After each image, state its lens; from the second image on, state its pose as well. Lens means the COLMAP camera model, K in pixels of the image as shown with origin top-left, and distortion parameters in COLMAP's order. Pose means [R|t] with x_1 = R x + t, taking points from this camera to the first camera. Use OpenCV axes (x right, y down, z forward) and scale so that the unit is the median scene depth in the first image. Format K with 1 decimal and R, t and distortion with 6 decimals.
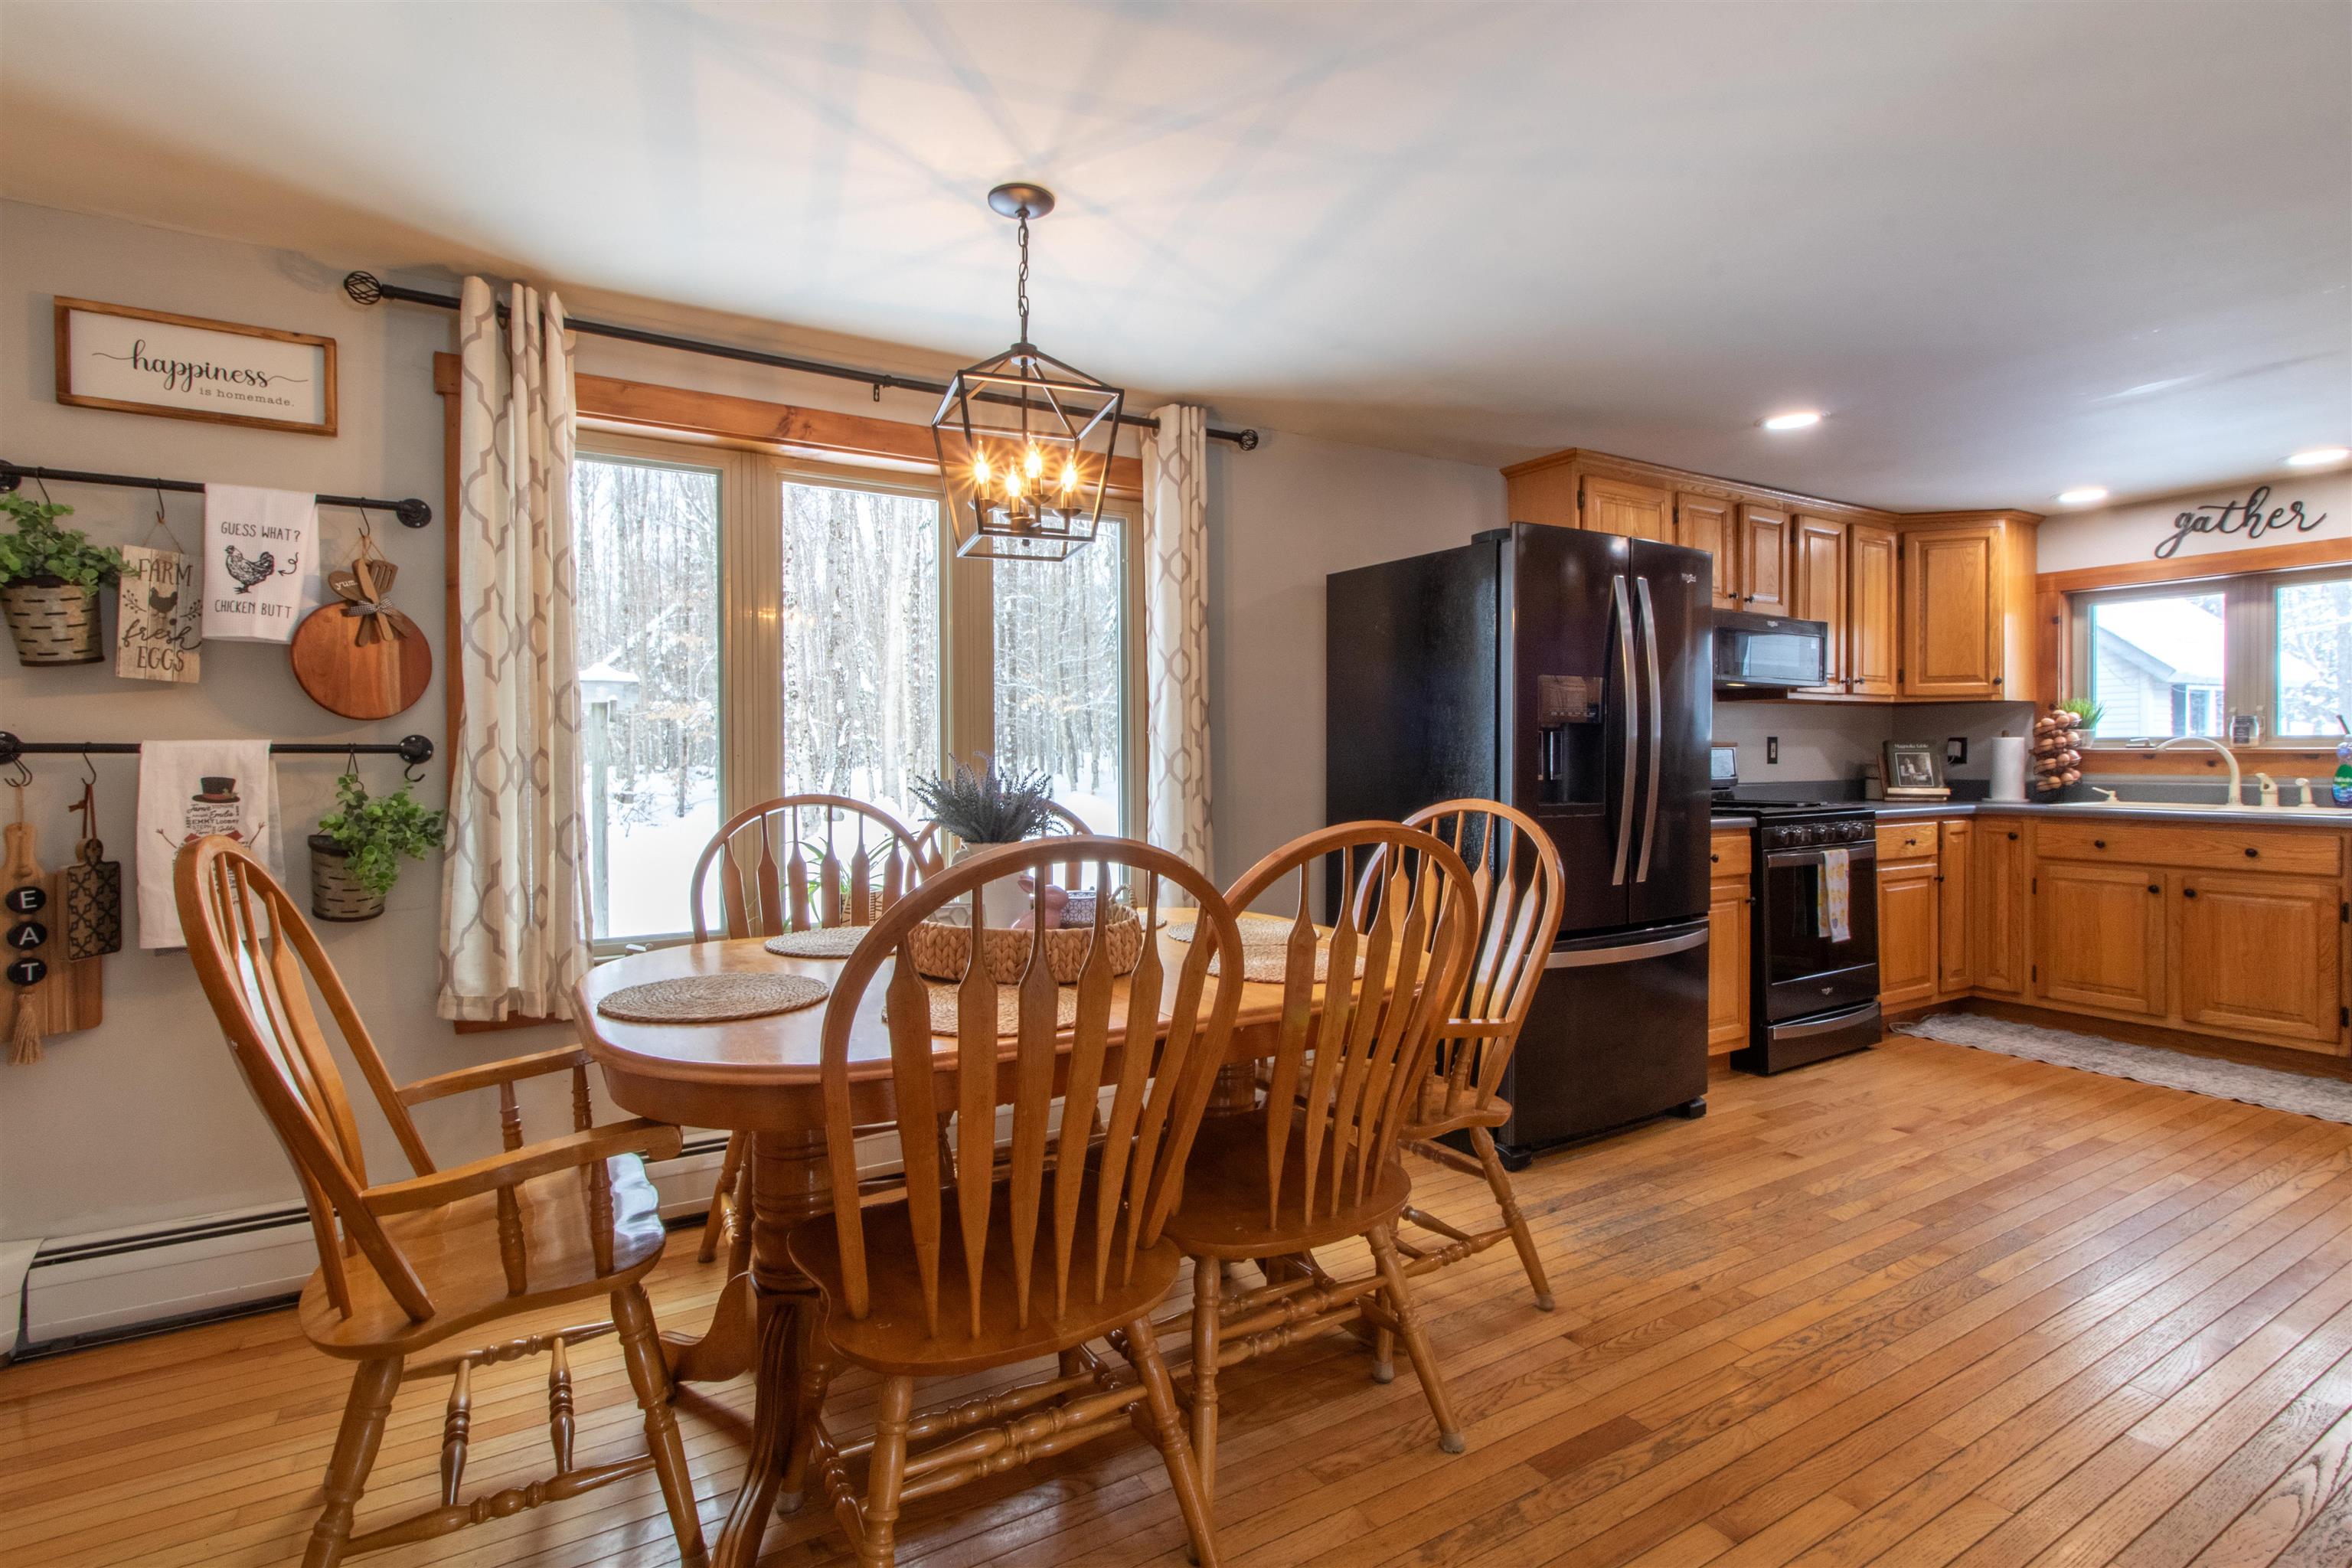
lens RADIAL K [[1093.2, 0, 1164.4], [0, 1093.2, 761.8], [0, 0, 1]] dist [-0.000055, 0.001020]
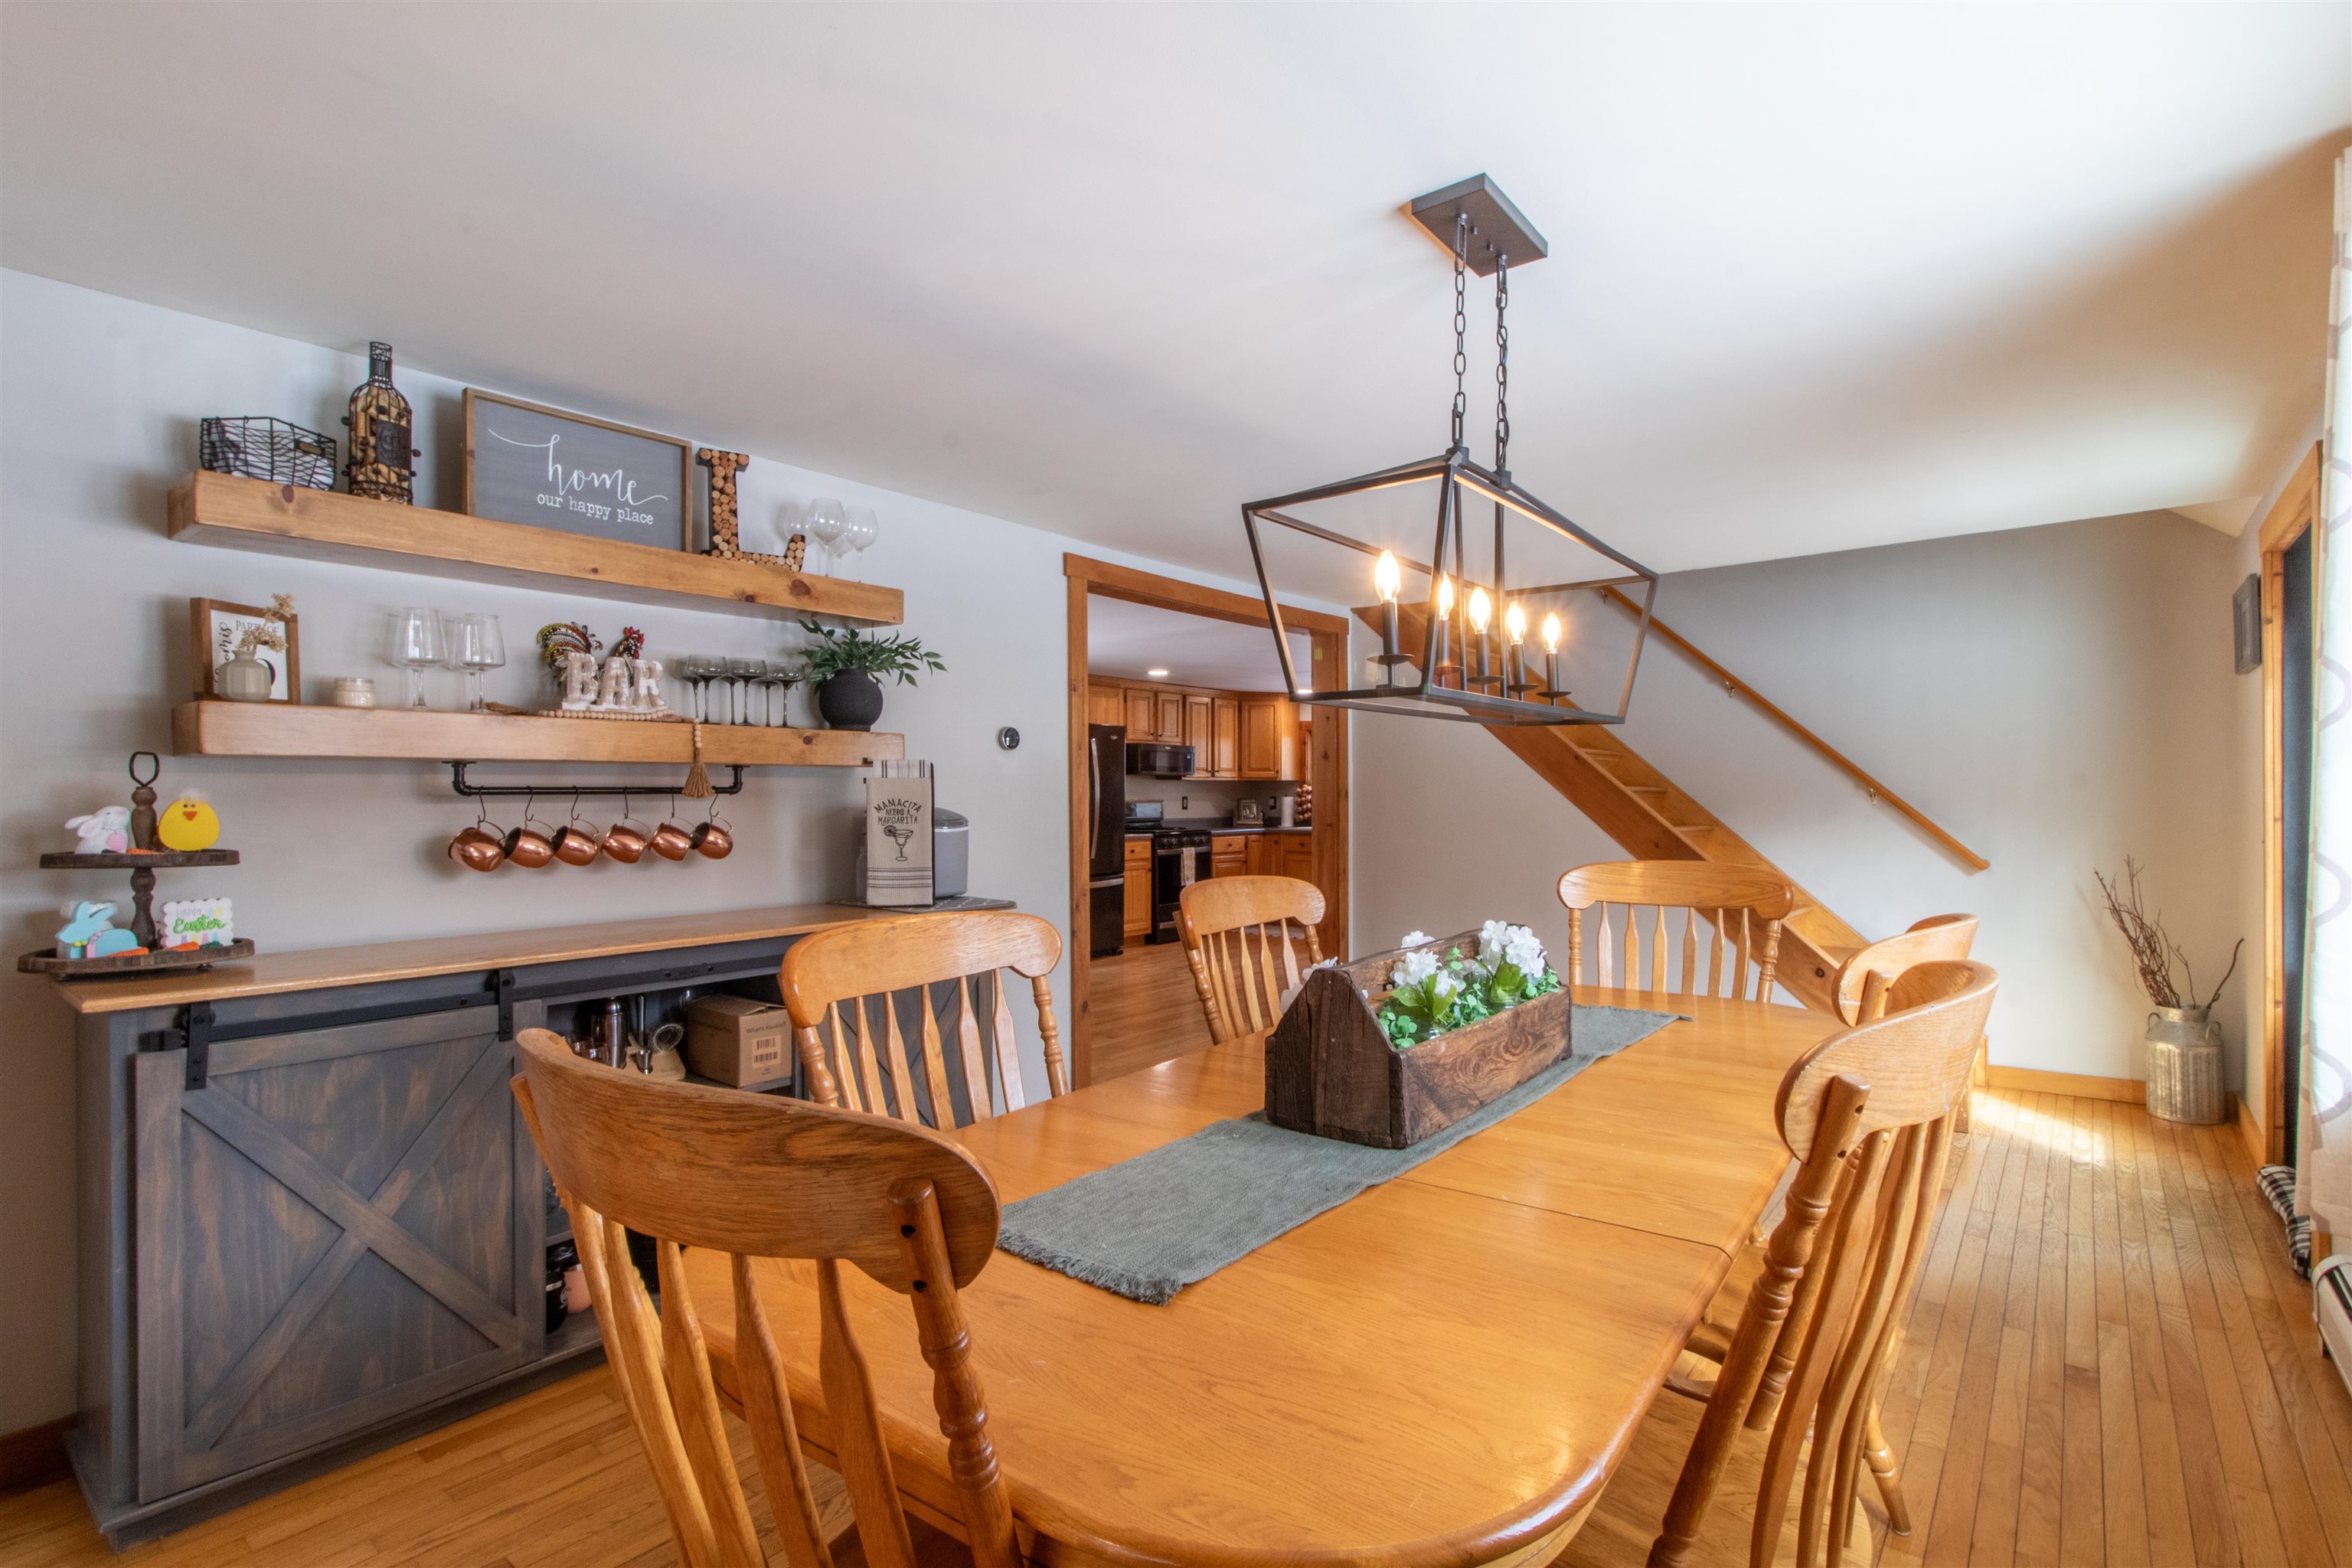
lens RADIAL K [[1093.2, 0, 1164.2], [0, 1093.2, 790.8], [0, 0, 1]] dist [-0.000055, 0.001020]
pose [[0.947591, 0.002848, 0.319473, -0.171270], [0.000122, 0.999957, -0.009276, -0.018242], [-0.319486, 0.008829, 0.947550, -1.156913]]
